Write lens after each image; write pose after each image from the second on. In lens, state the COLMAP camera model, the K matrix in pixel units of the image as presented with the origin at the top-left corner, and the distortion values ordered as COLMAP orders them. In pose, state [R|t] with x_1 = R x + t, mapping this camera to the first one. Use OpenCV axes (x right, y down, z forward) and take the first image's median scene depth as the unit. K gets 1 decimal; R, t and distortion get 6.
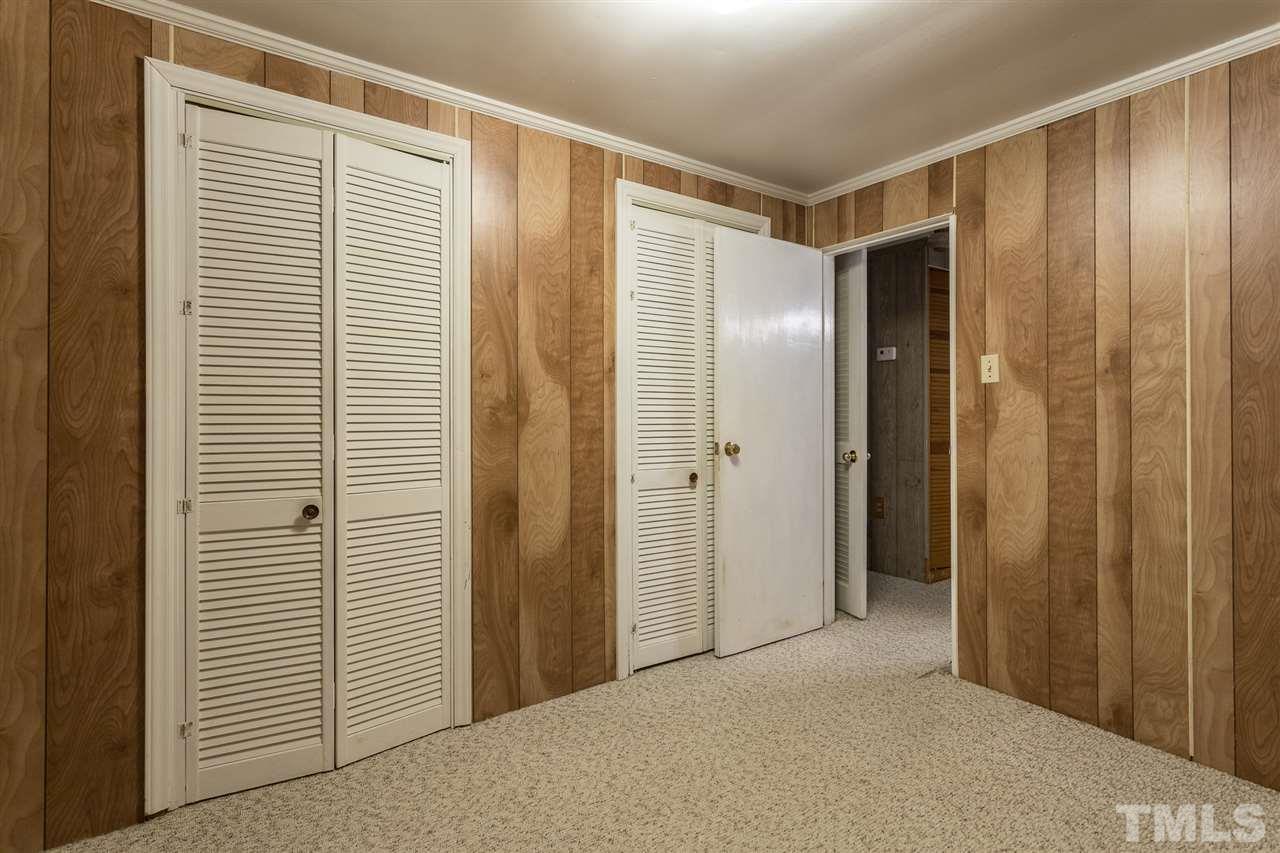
lens RADIAL K [[615.7, 0, 636.7], [0, 615.7, 408.5], [0, 0, 1]] dist [-0.001551, 0.001085]
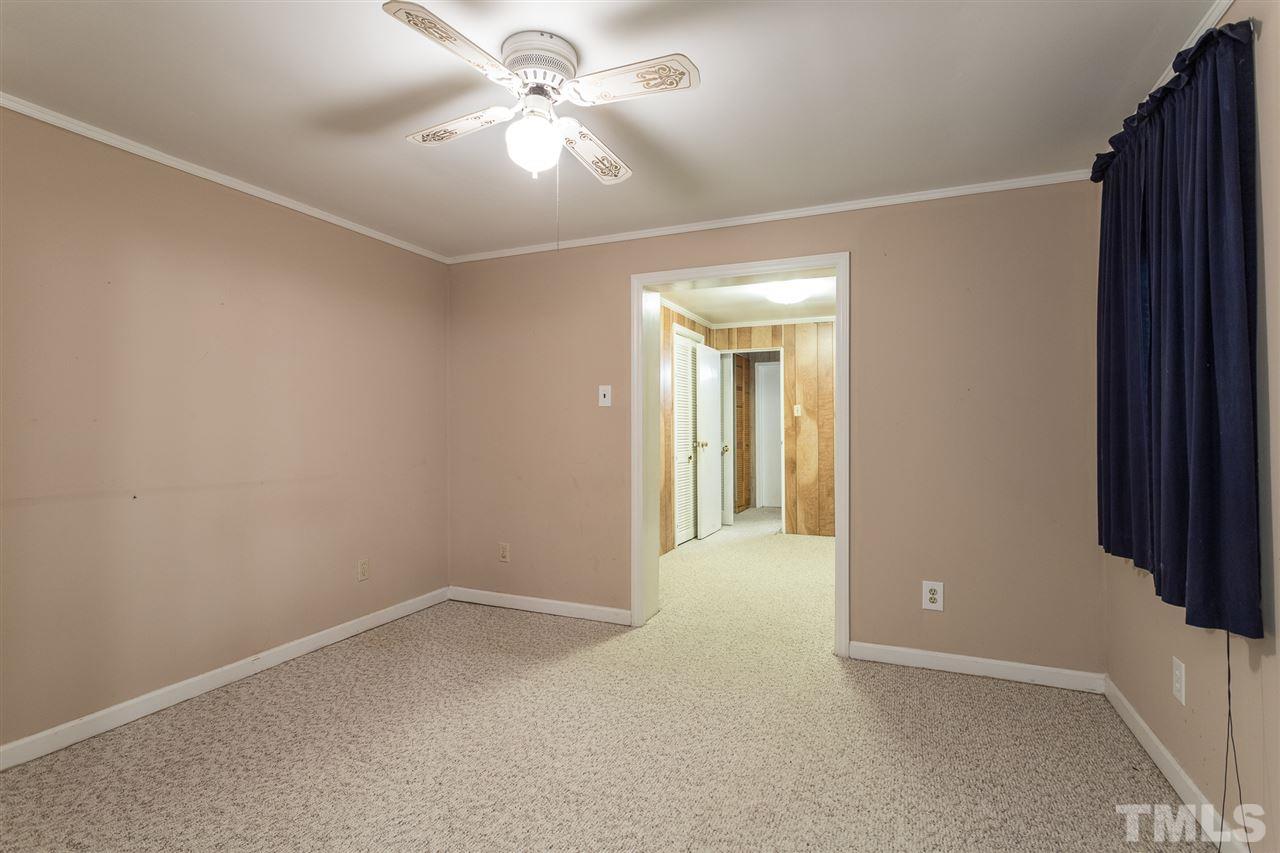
lens RADIAL K [[615.7, 0, 638.8], [0, 615.7, 421.8], [0, 0, 1]] dist [-0.001551, 0.001085]
pose [[0.848654, -0.000738, 0.528948, -1.335480], [0.000836, 1.000000, 0.000054, -0.017694], [-0.528948, 0.000397, 0.848654, -0.825935]]
